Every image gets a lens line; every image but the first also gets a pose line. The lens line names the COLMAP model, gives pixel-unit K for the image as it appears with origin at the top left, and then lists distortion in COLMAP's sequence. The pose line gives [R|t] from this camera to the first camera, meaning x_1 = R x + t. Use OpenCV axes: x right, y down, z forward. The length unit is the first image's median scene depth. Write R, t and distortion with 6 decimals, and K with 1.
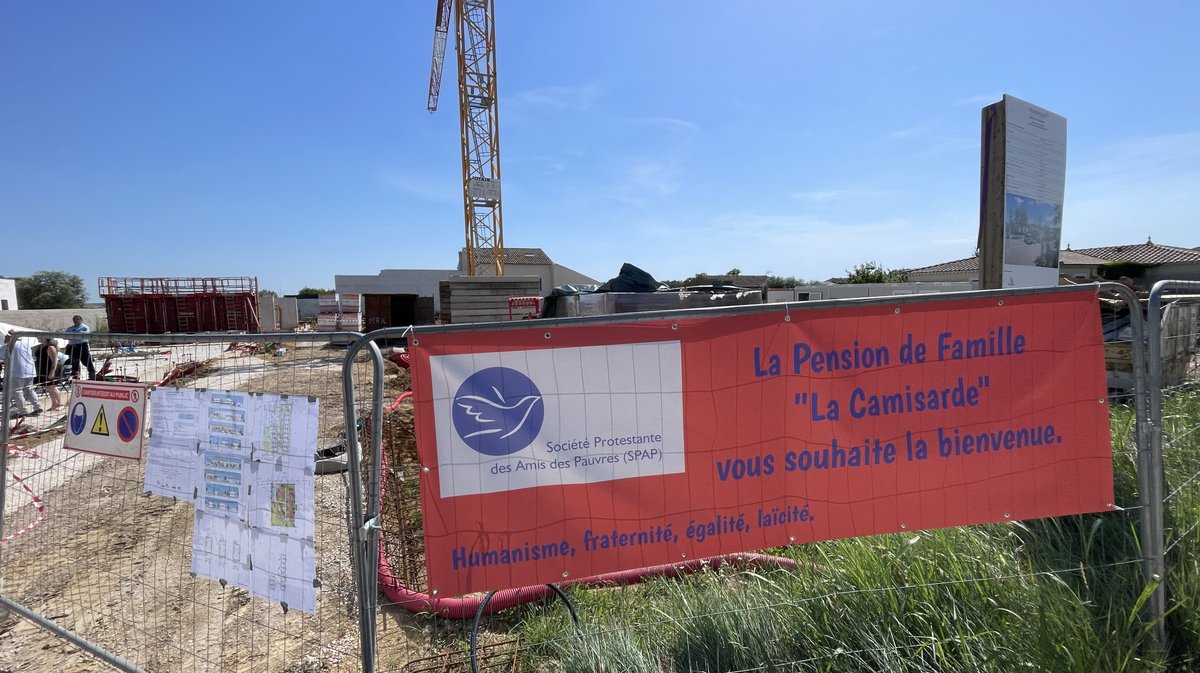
lens RADIAL K [[478.8, 0, 592.2], [0, 478.8, 340.0], [0, 0, 1]] dist [0.000441, 0.000171]
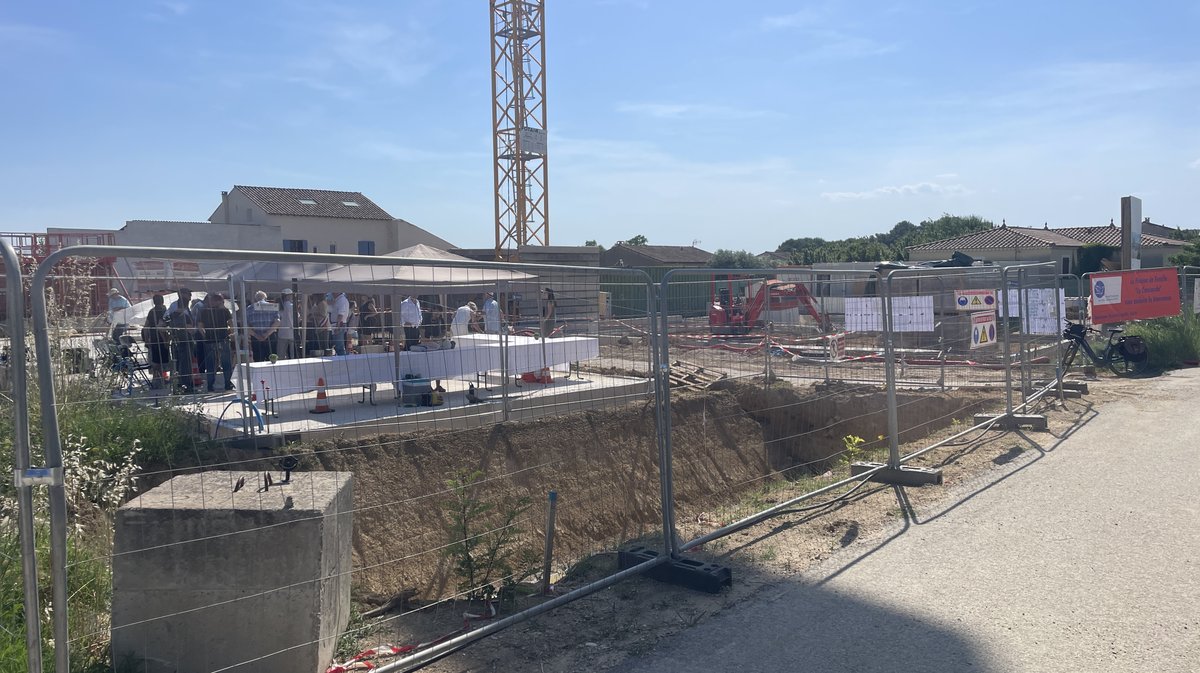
lens RADIAL K [[895.3, 0, 596.3], [0, 895.3, 339.5], [0, 0, 1]] dist [0.037103, -0.005221]
pose [[0.933556, -0.012649, 0.358209, -0.211960], [0.020010, 0.999658, -0.016849, 0.018083], [-0.357873, 0.022897, 0.933490, -0.149524]]
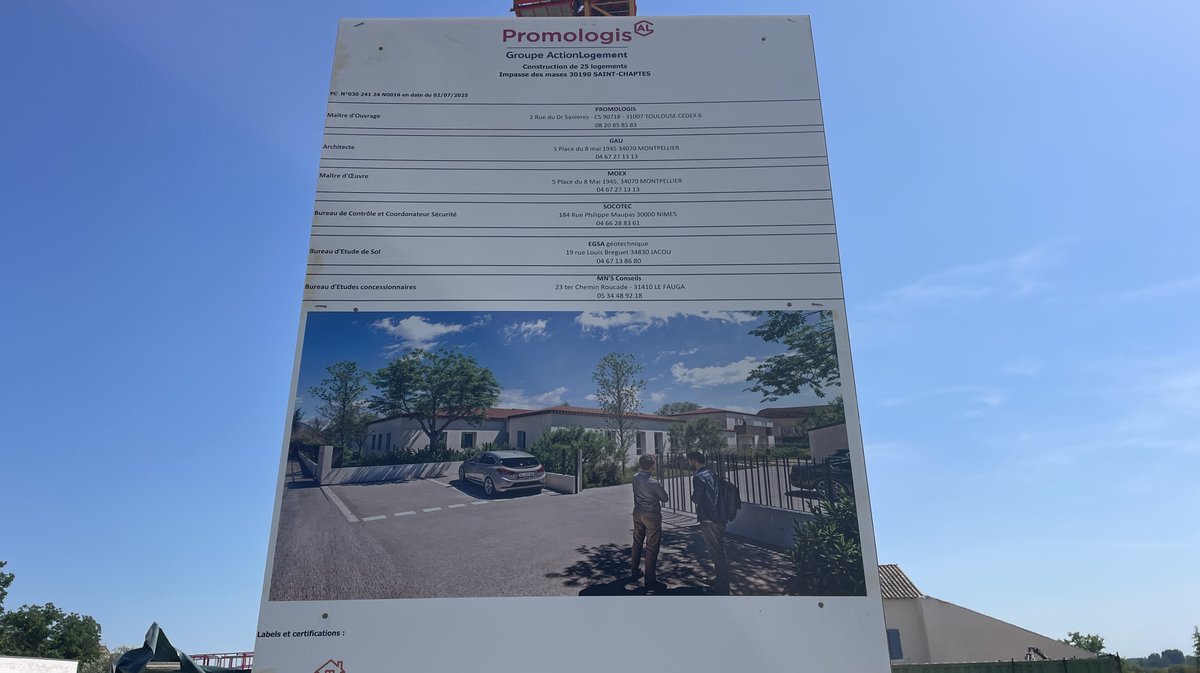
lens RADIAL K [[895.3, 0, 606.3], [0, 895.3, 330.5], [0, 0, 1]] dist [0.037103, -0.005221]
pose [[0.882421, -0.180217, -0.434574, 0.065849], [-0.026442, 0.903262, -0.428273, -0.004974], [0.469717, 0.389408, 0.792293, 0.037068]]
